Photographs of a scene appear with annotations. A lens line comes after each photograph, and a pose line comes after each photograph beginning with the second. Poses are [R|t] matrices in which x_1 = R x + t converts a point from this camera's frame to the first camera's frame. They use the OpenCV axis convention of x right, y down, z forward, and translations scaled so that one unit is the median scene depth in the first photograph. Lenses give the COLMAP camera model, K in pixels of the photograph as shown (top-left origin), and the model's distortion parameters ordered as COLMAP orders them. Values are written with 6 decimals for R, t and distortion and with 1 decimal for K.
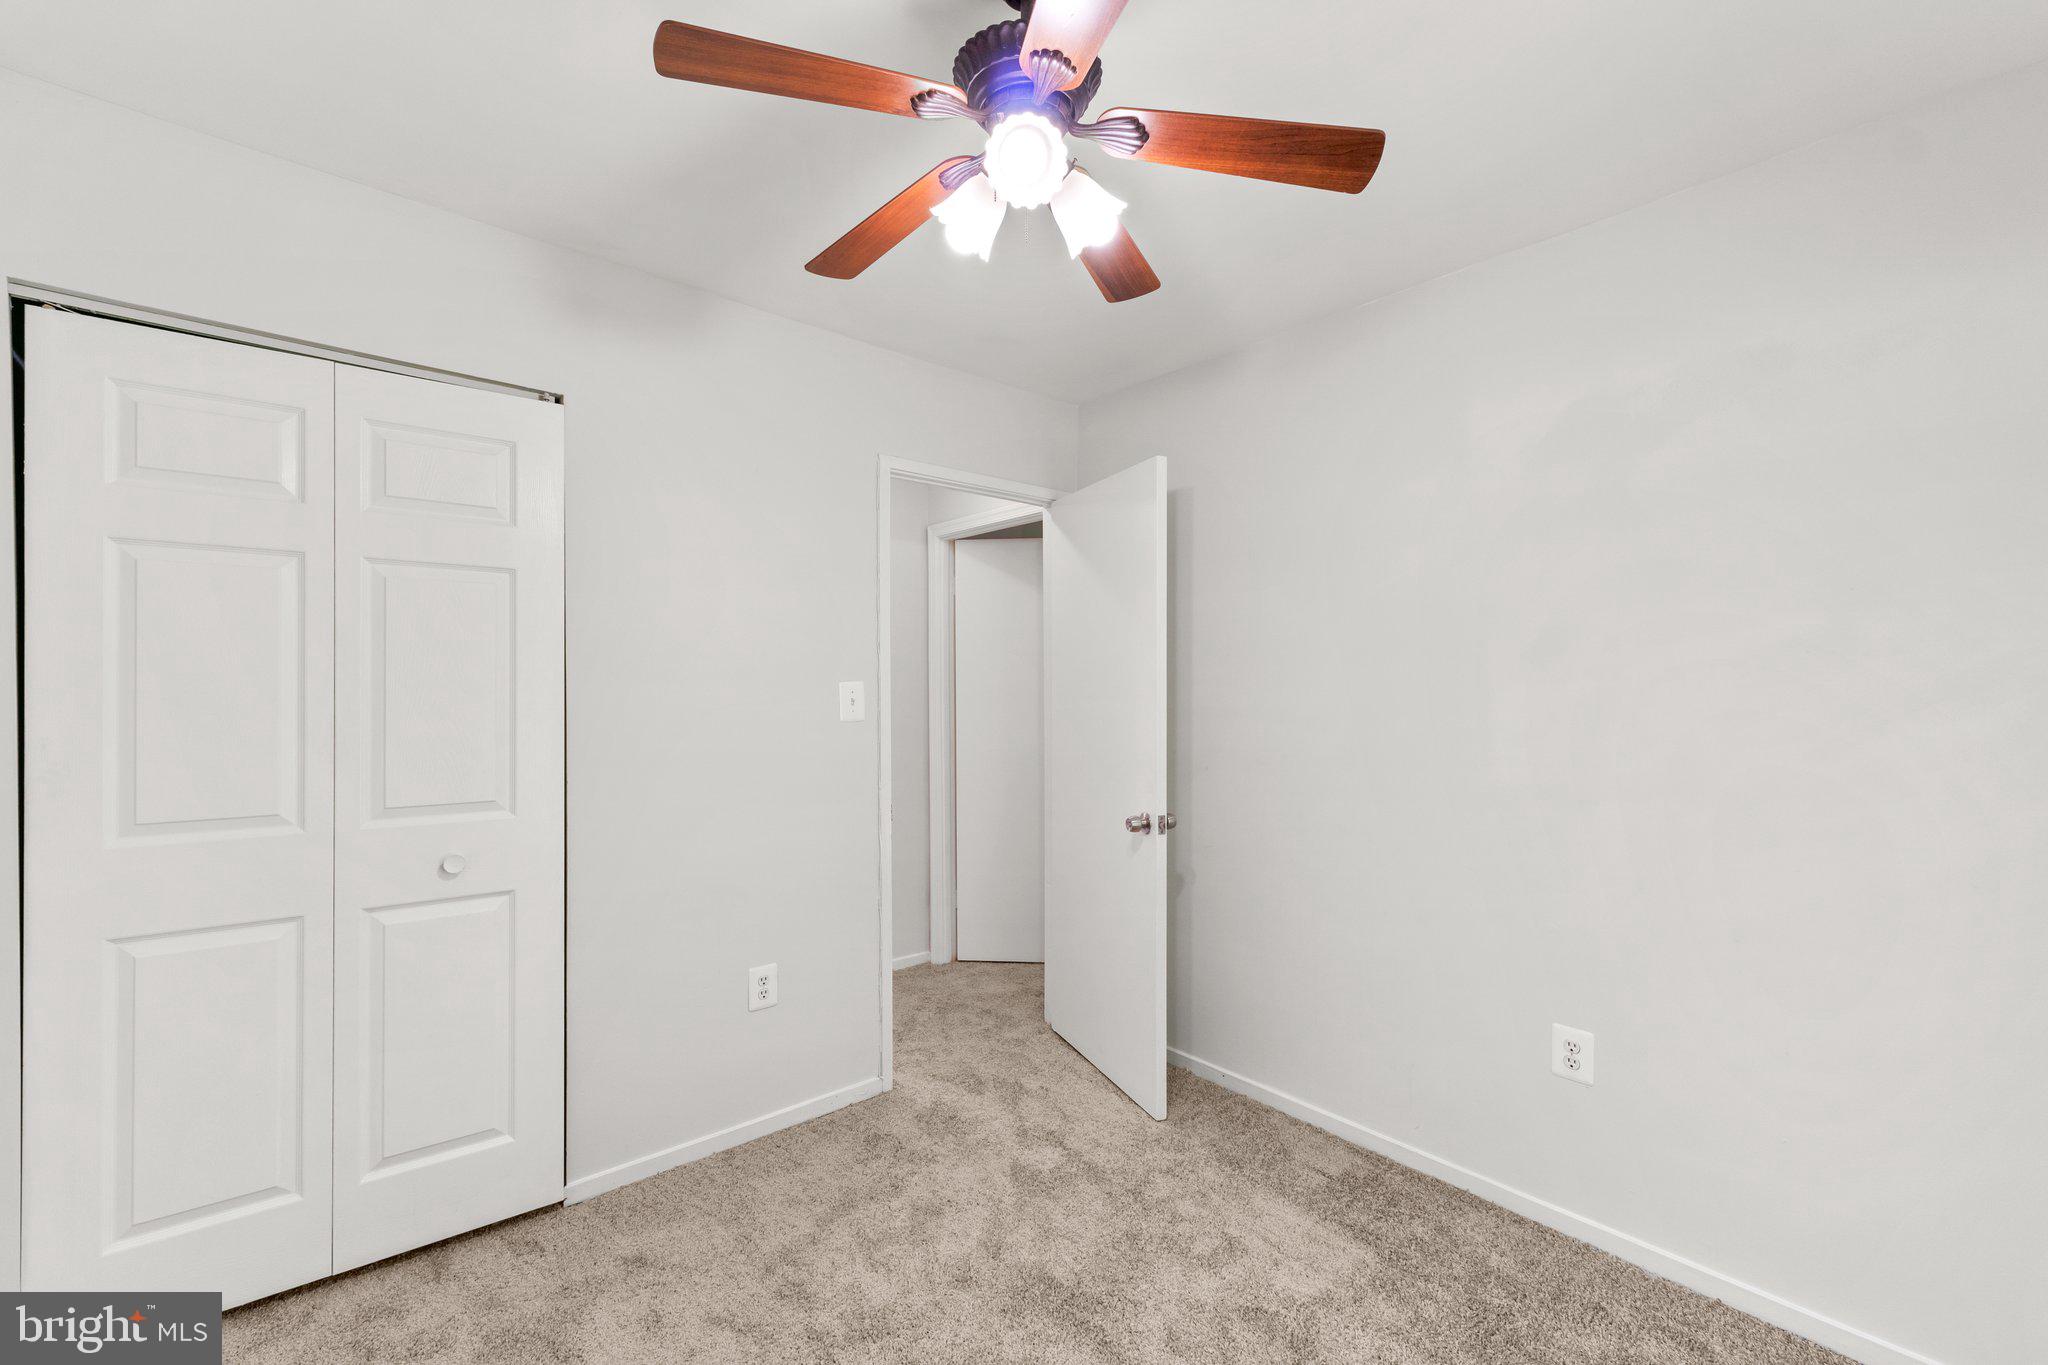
lens RADIAL K [[862.2, 0, 1027.7], [0, 862.2, 689.3], [0, 0, 1]] dist [0.001589, 0.000213]
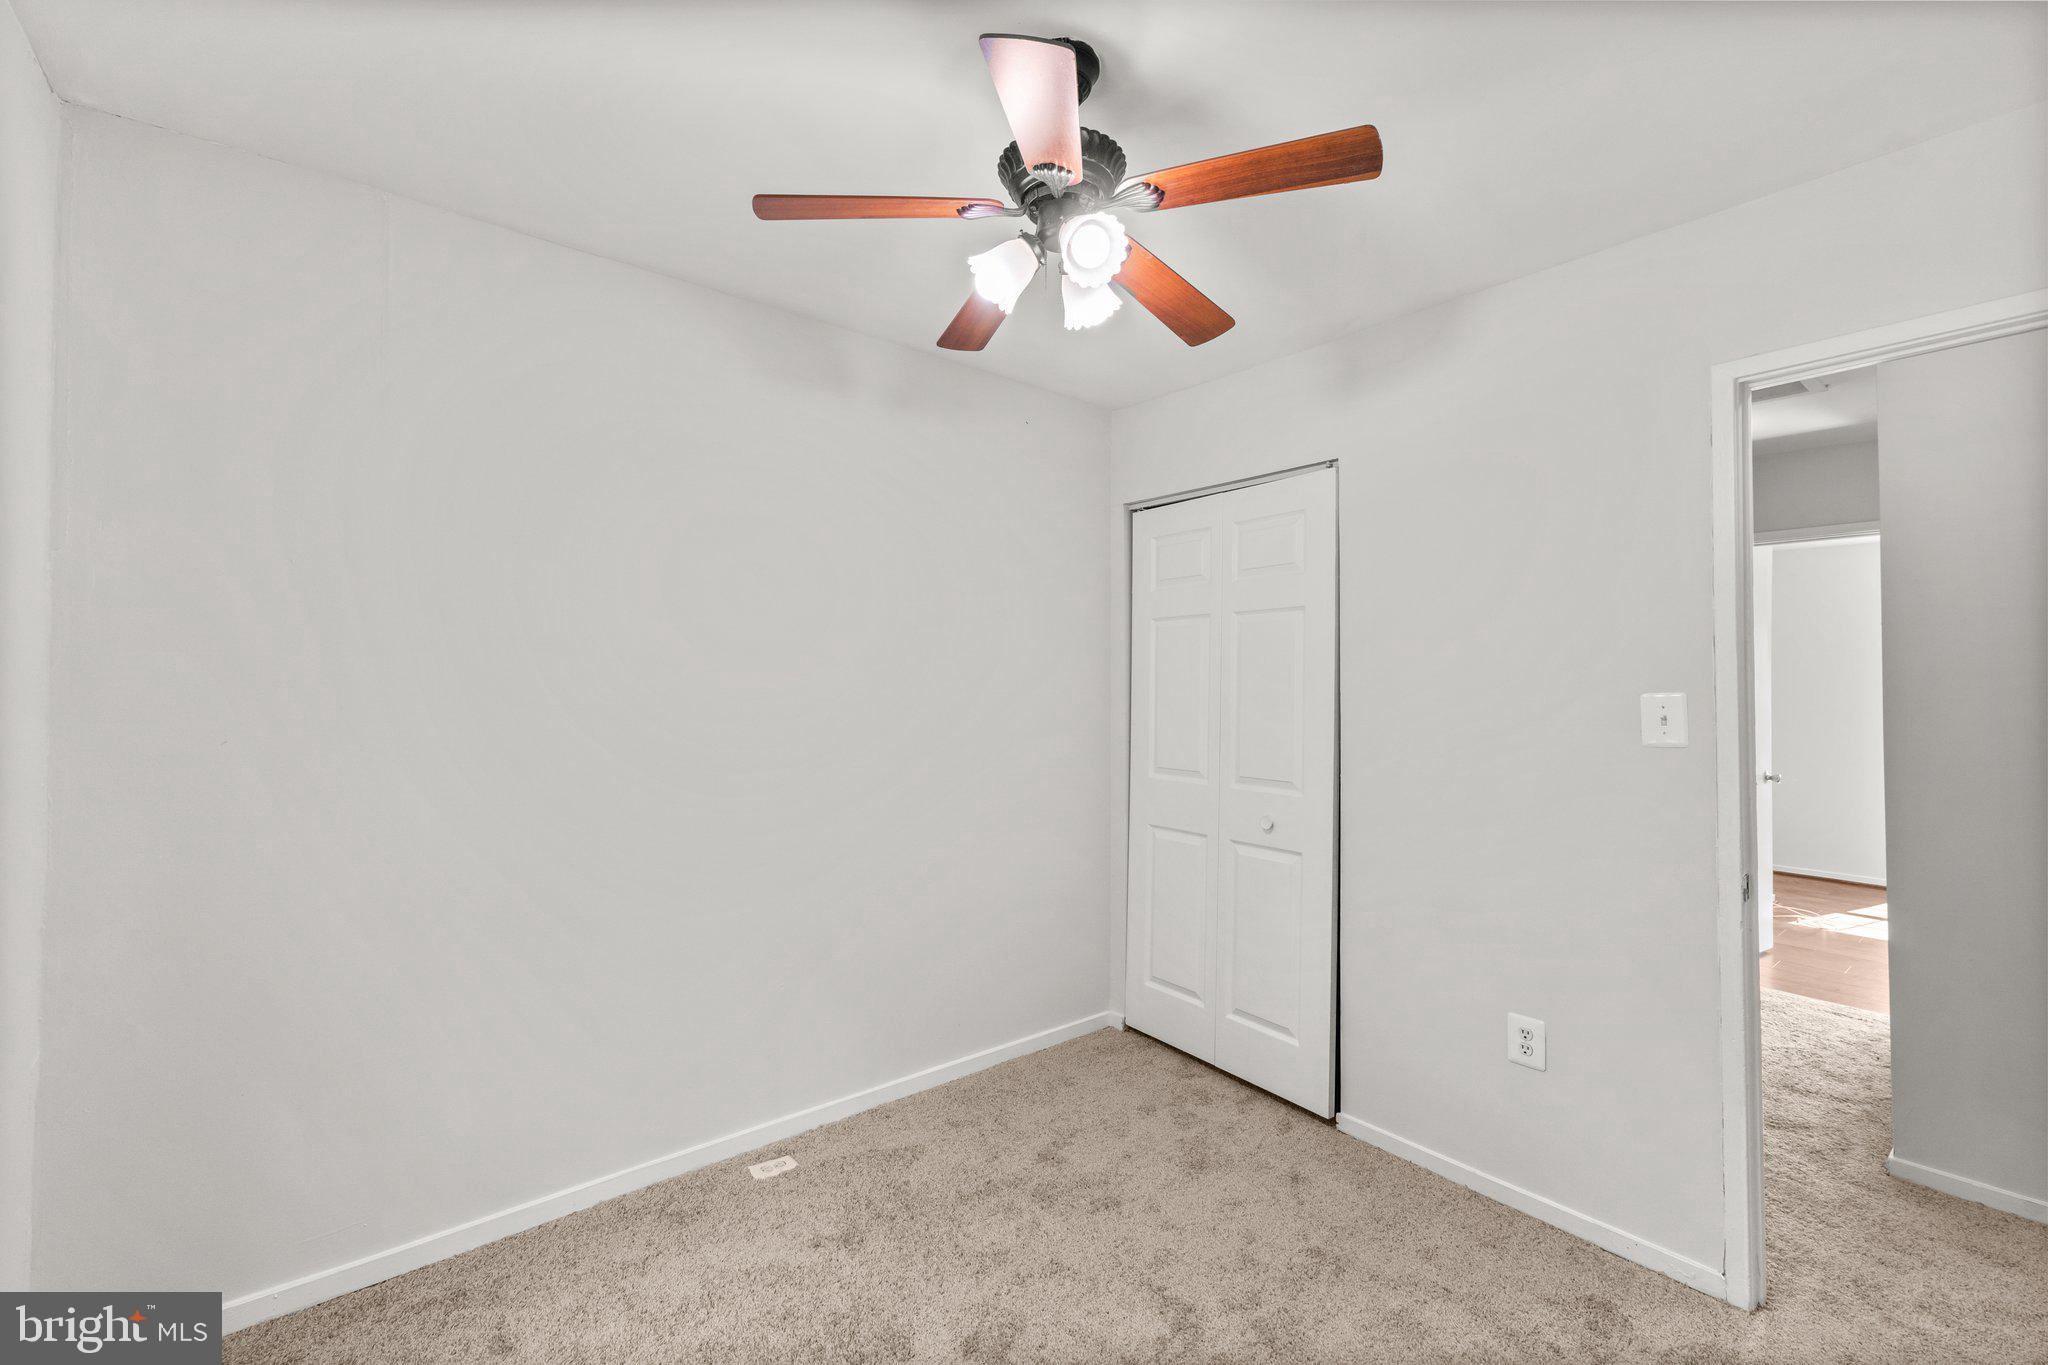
lens RADIAL K [[862.2, 0, 1027.7], [0, 862.2, 689.3], [0, 0, 1]] dist [0.001589, 0.000213]
pose [[-0.034951, -0.001686, -0.999388, 0.715690], [-0.009957, 0.999950, -0.001338, -0.007519], [0.999339, 0.009904, -0.034966, 0.634793]]
